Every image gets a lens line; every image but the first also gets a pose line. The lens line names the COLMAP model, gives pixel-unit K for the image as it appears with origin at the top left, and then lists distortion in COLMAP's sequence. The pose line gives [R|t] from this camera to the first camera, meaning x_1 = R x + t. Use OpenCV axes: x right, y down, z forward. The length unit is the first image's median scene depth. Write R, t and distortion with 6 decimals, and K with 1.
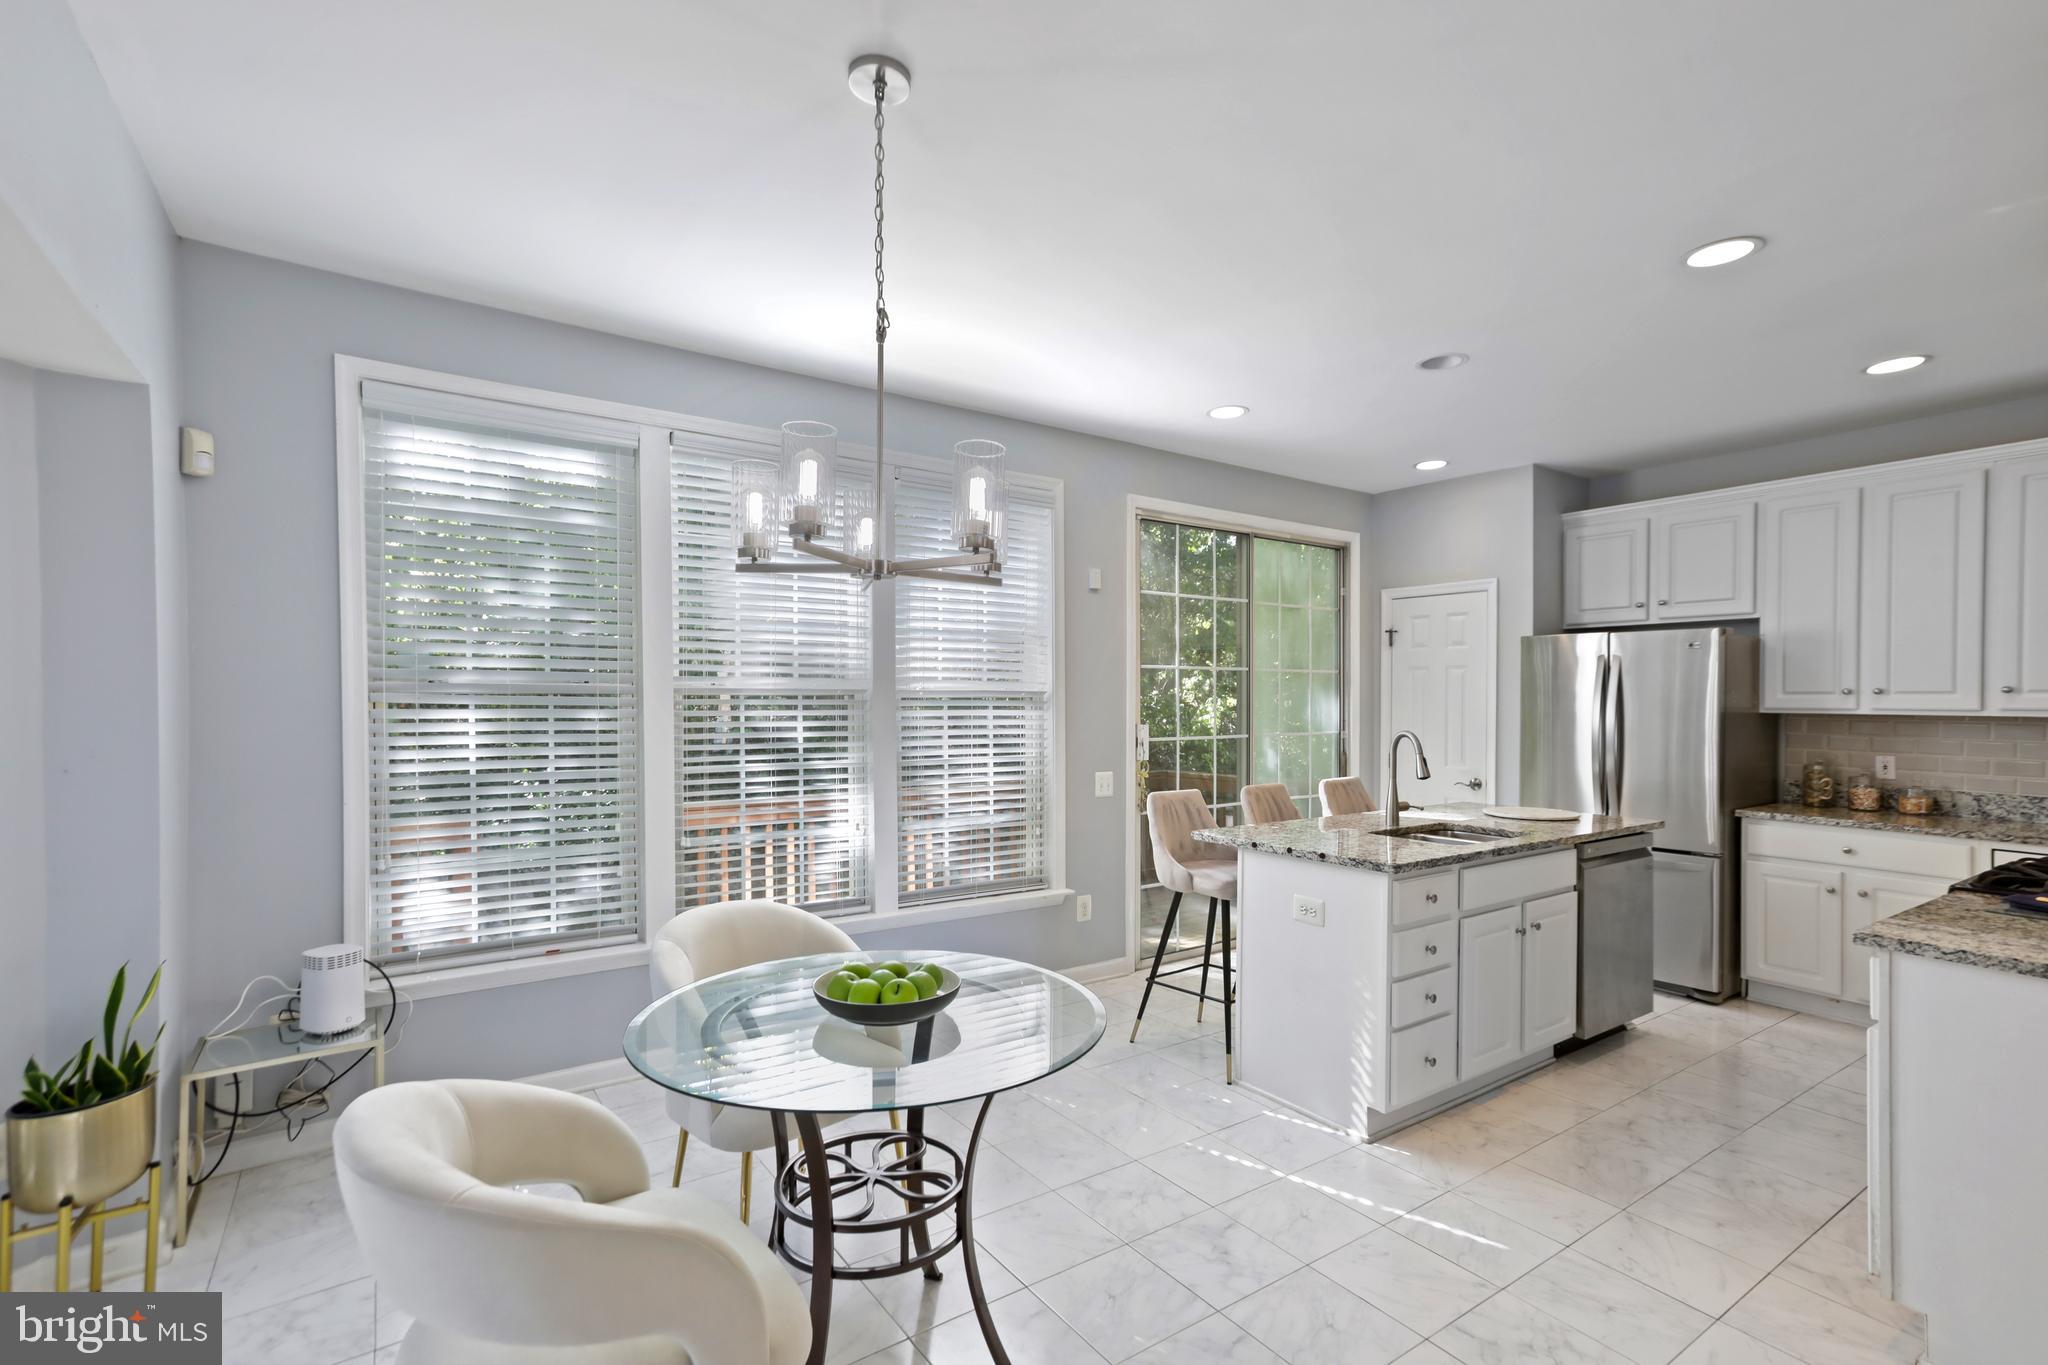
lens RADIAL K [[957.4, 0, 1024.7], [0, 957.4, 704.2], [0, 0, 1]] dist [0.001879, 0.031580]
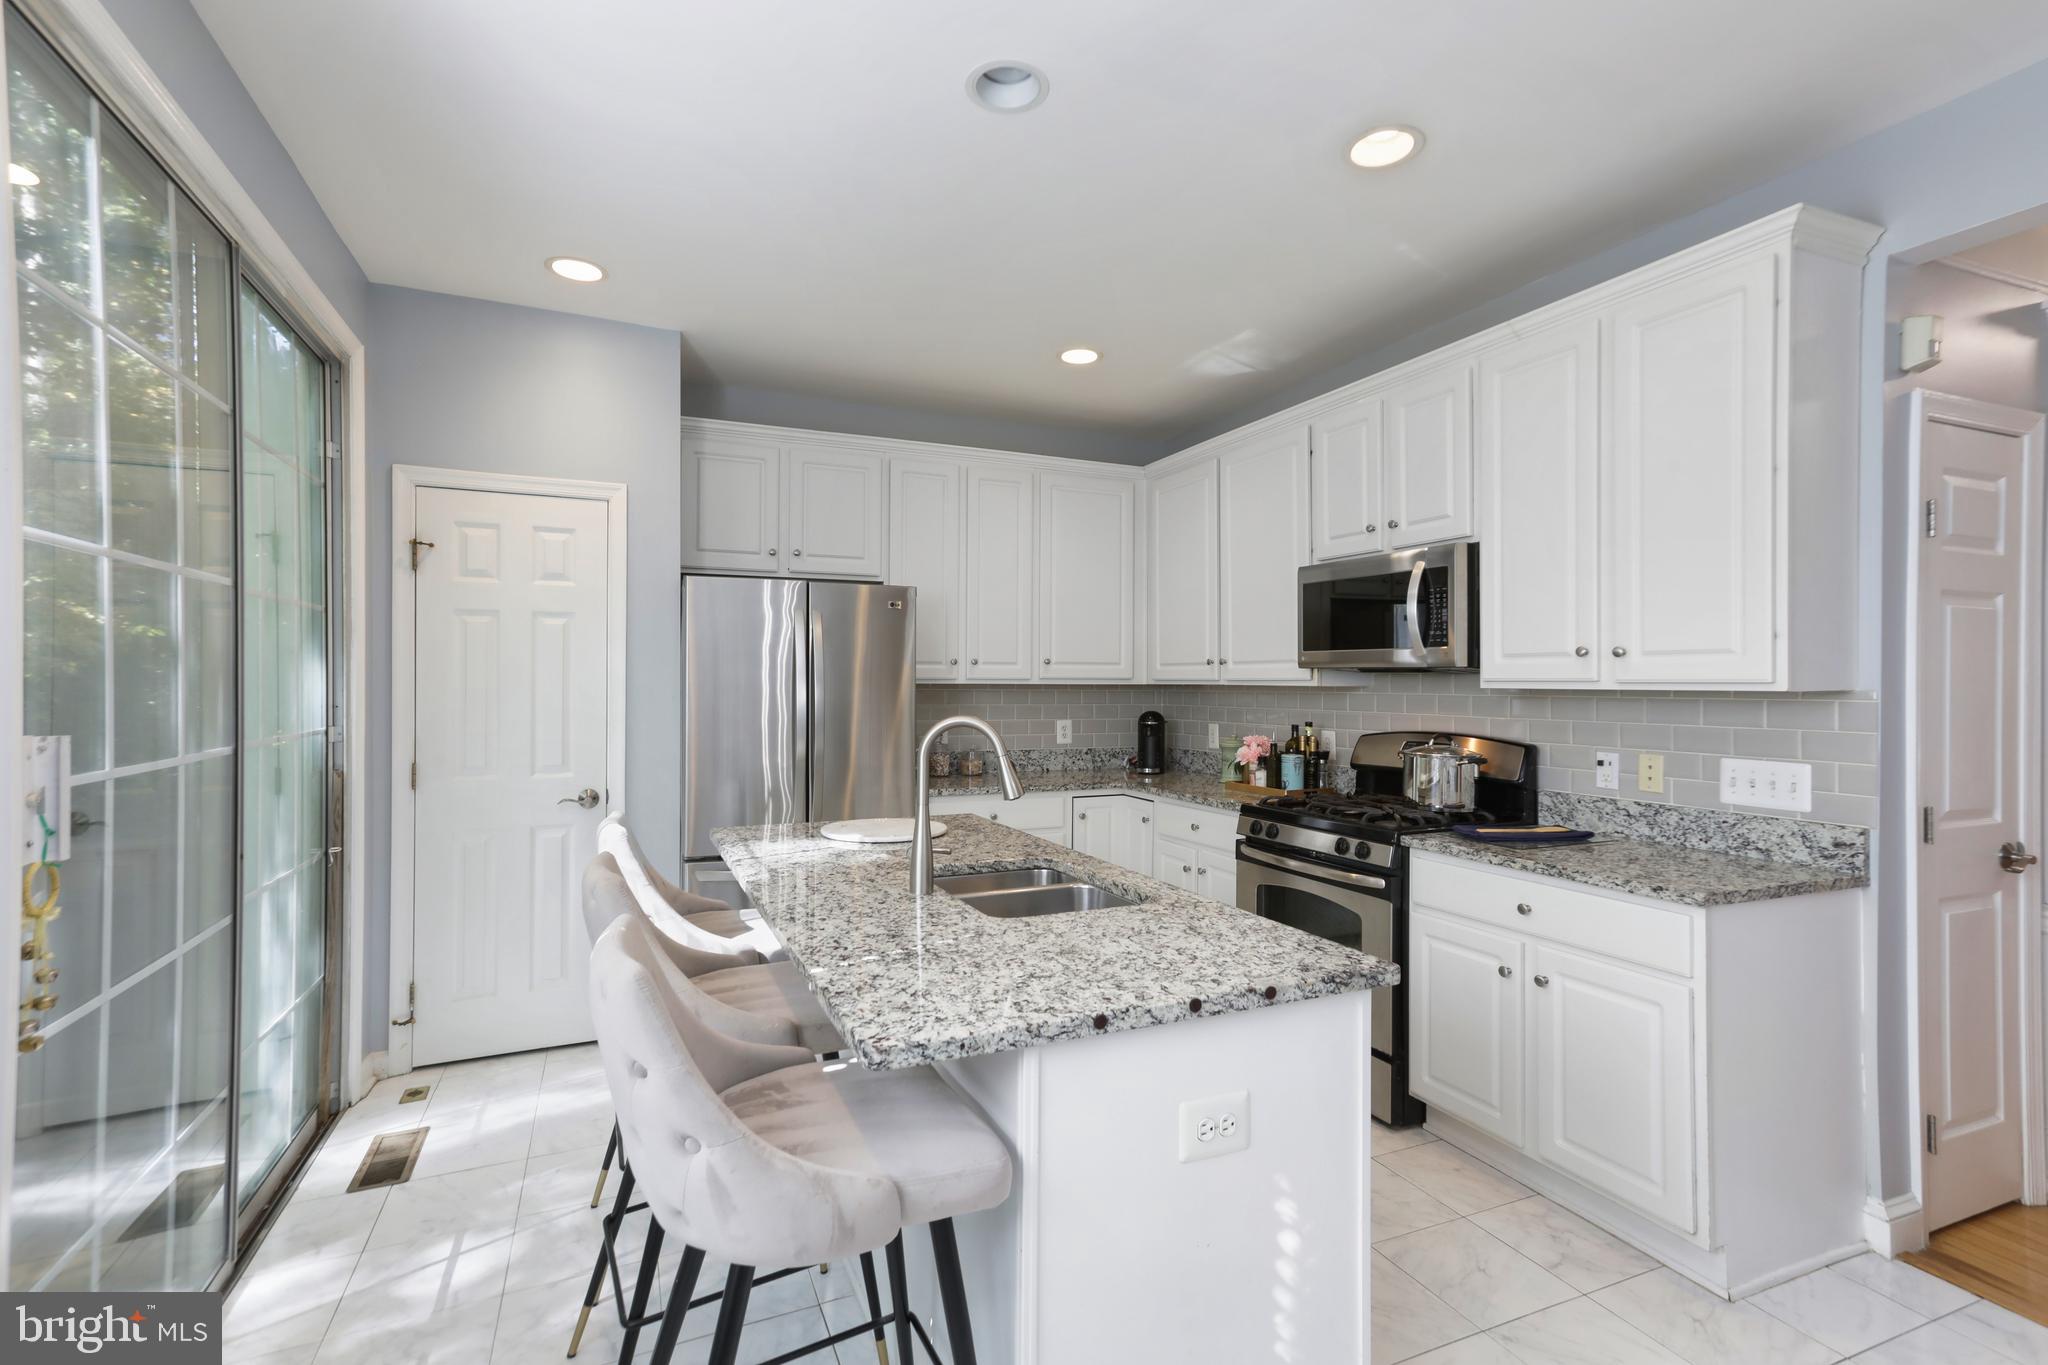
lens RADIAL K [[913.1, 0, 1024.0], [0, 913.1, 682.5], [0, 0, 1]] dist [-0.013225, 0.035269]
pose [[0.215360, -0.003849, 0.976527, -0.074706], [0.006278, 0.999977, 0.002557, 0.006582], [-0.976514, 0.005580, 0.215380, 0.703887]]
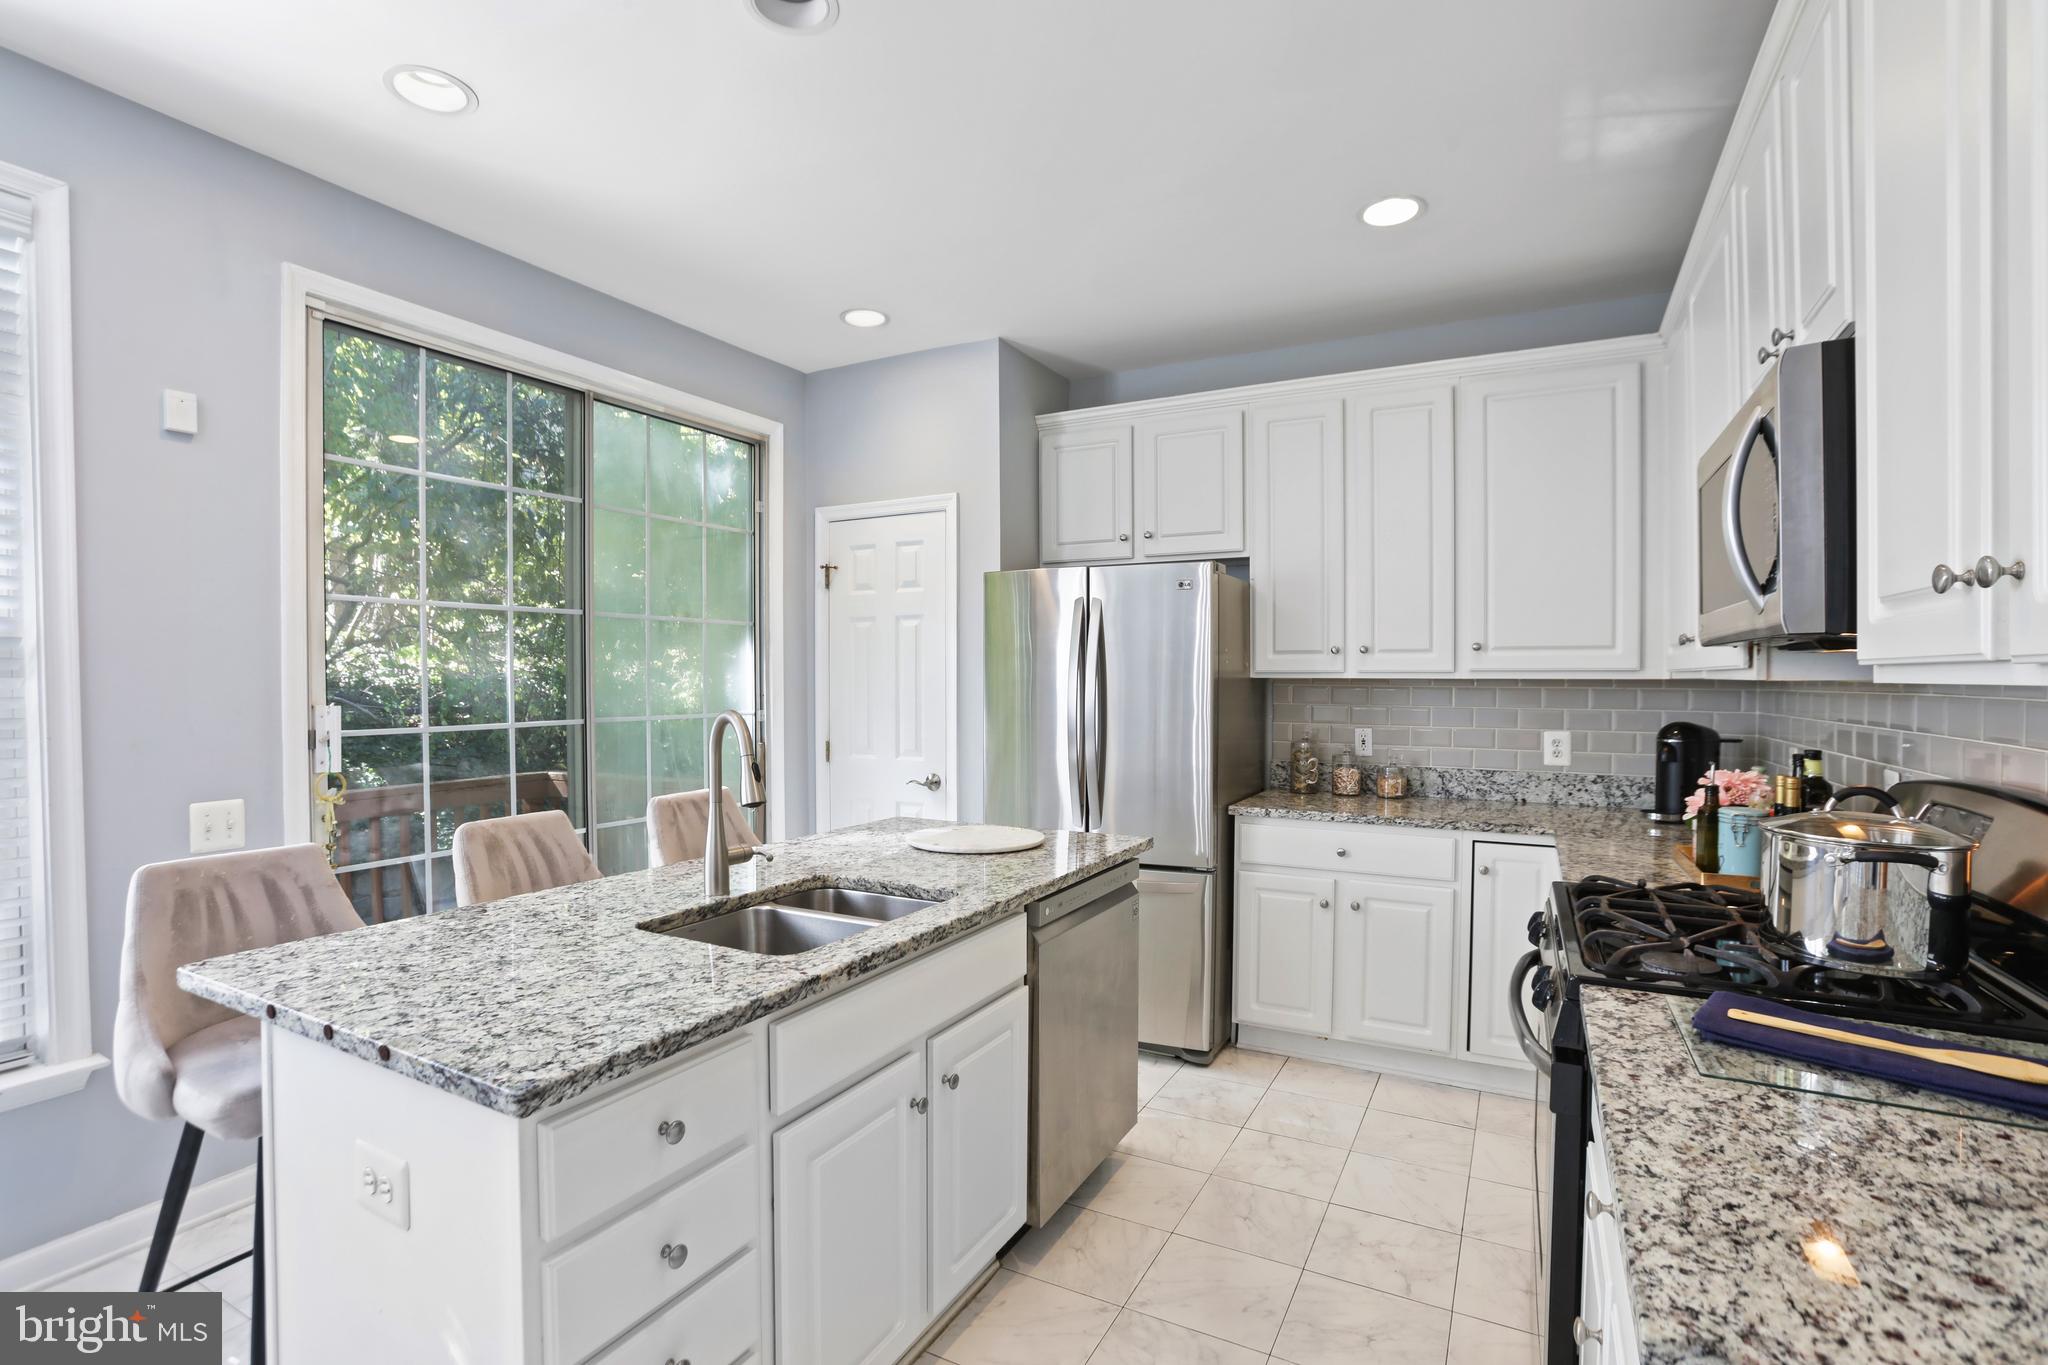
lens RADIAL K [[948.4, 0, 1031.4], [0, 948.4, 687.6], [0, 0, 1]] dist [-0.086745, 0.041250]
pose [[0.895150, -0.007323, 0.445705, 0.268296], [0.005984, 0.999972, 0.004412, 0.012552], [-0.445725, -0.001282, 0.895169, 0.408448]]
